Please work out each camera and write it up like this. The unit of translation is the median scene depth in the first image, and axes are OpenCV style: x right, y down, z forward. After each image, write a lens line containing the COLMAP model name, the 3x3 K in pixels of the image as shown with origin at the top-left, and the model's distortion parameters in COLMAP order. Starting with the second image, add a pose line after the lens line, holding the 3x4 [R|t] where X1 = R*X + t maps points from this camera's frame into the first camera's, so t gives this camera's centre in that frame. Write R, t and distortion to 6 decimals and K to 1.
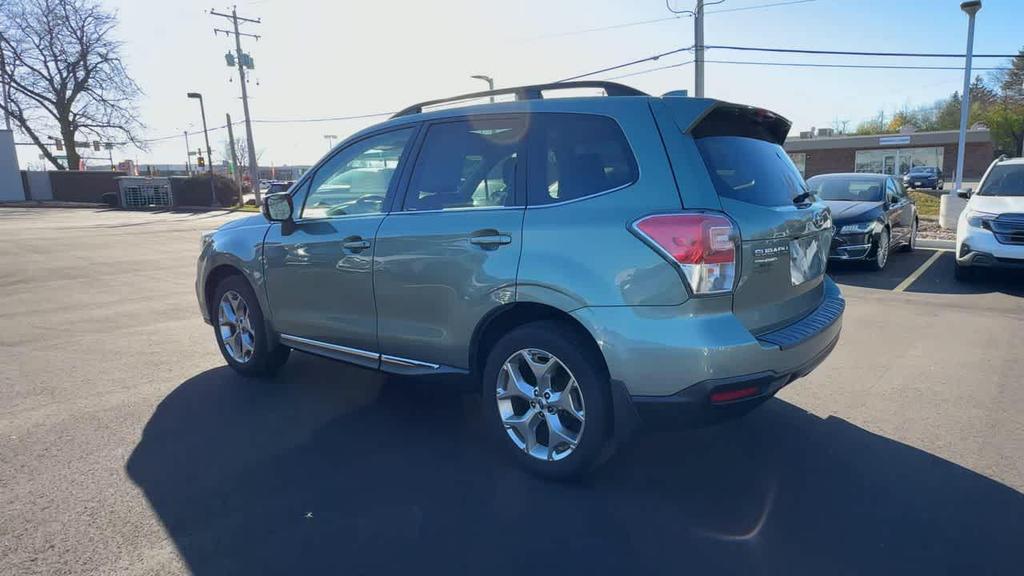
lens RADIAL K [[617.6, 0, 609.2], [0, 617.6, 287.0], [0, 0, 1]] dist [0.002359, 0.001310]
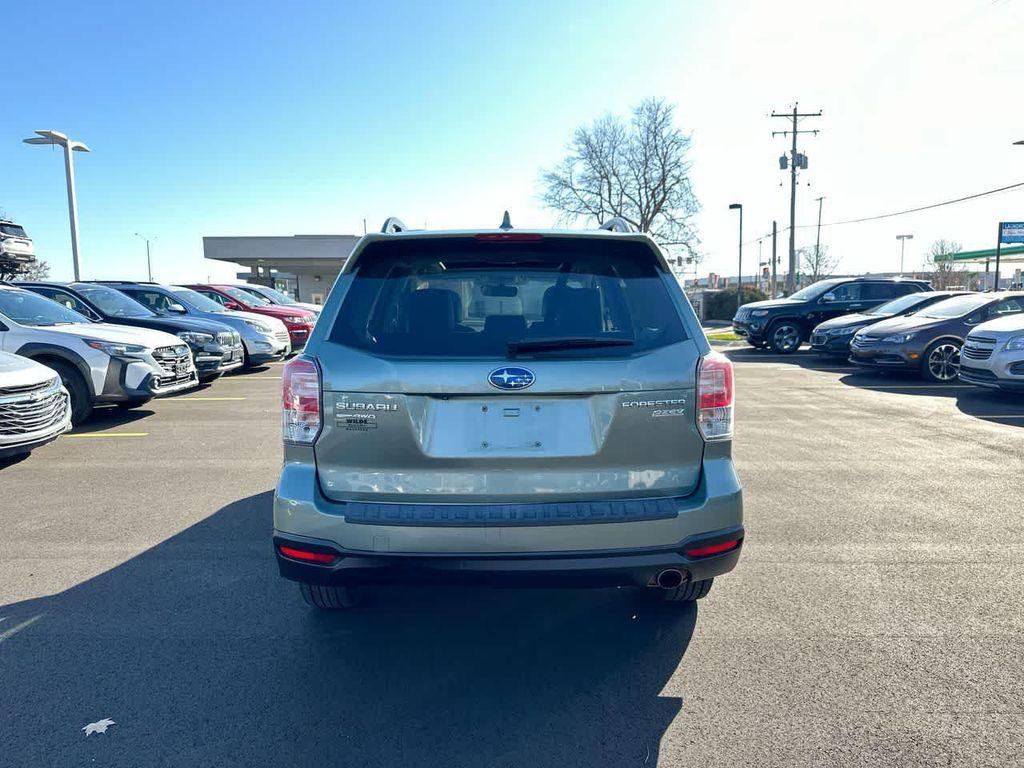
lens RADIAL K [[759.1, 0, 512.0], [0, 759.1, 384.0], [0, 0, 1]] dist [0.092953, -0.150135]
pose [[0.552185, 0.096243, -0.828148, 0.369426], [-0.135351, 0.990486, 0.024861, -0.042331], [0.822661, 0.098363, 0.559958, 0.166597]]
